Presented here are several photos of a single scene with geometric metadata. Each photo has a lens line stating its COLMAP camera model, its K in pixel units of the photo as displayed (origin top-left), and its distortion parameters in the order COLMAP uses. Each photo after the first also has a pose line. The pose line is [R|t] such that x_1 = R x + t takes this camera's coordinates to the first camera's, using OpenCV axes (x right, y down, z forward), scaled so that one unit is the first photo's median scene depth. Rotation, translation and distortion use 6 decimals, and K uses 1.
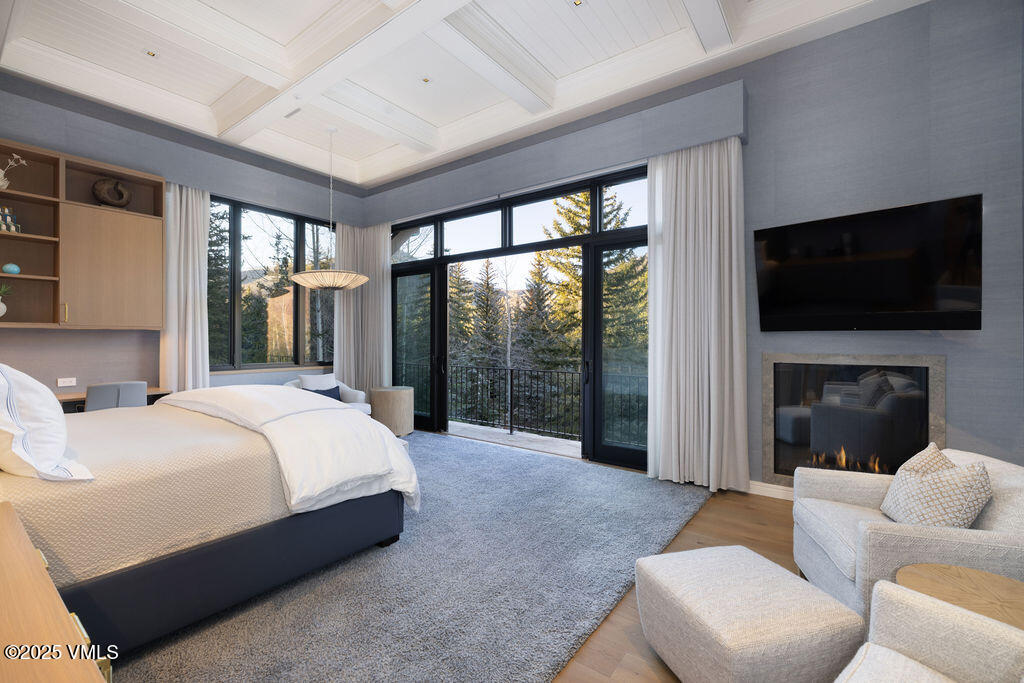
lens RADIAL K [[427.0, 0, 512.0], [0, 427.0, 341.5], [0, 0, 1]] dist [0.000837, -0.000082]
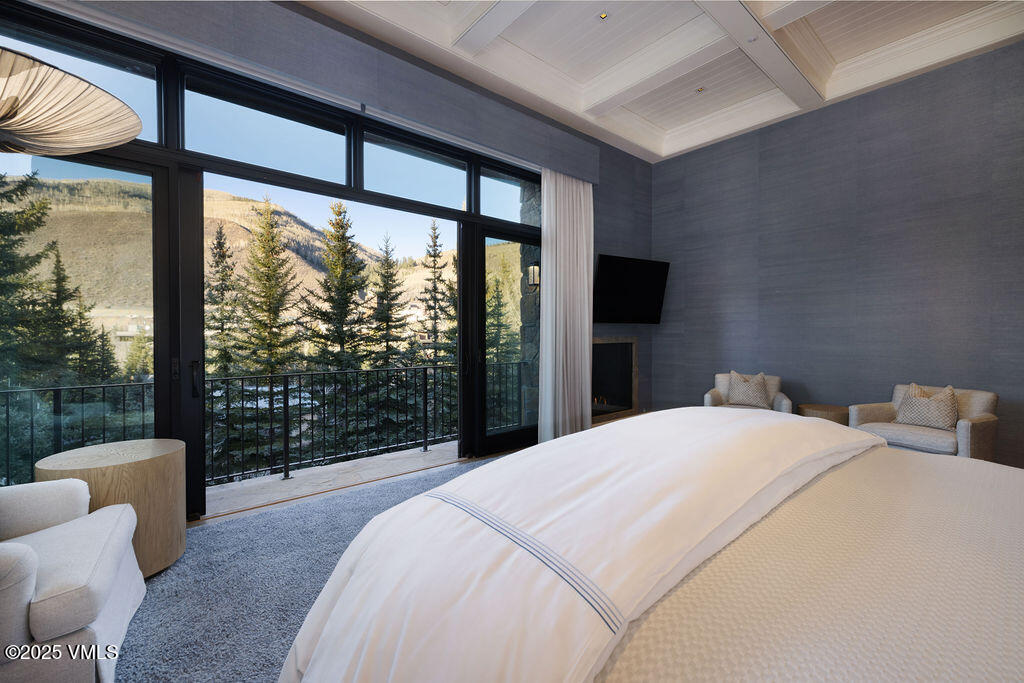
lens RADIAL K [[427.0, 0, 512.0], [0, 427.0, 341.5], [0, 0, 1]] dist [0.000837, -0.000082]
pose [[0.242271, -0.021502, 0.969970, -0.678728], [0.001751, 0.999762, 0.021725, 0.006177], [-0.970207, -0.003565, 0.242251, 0.668339]]
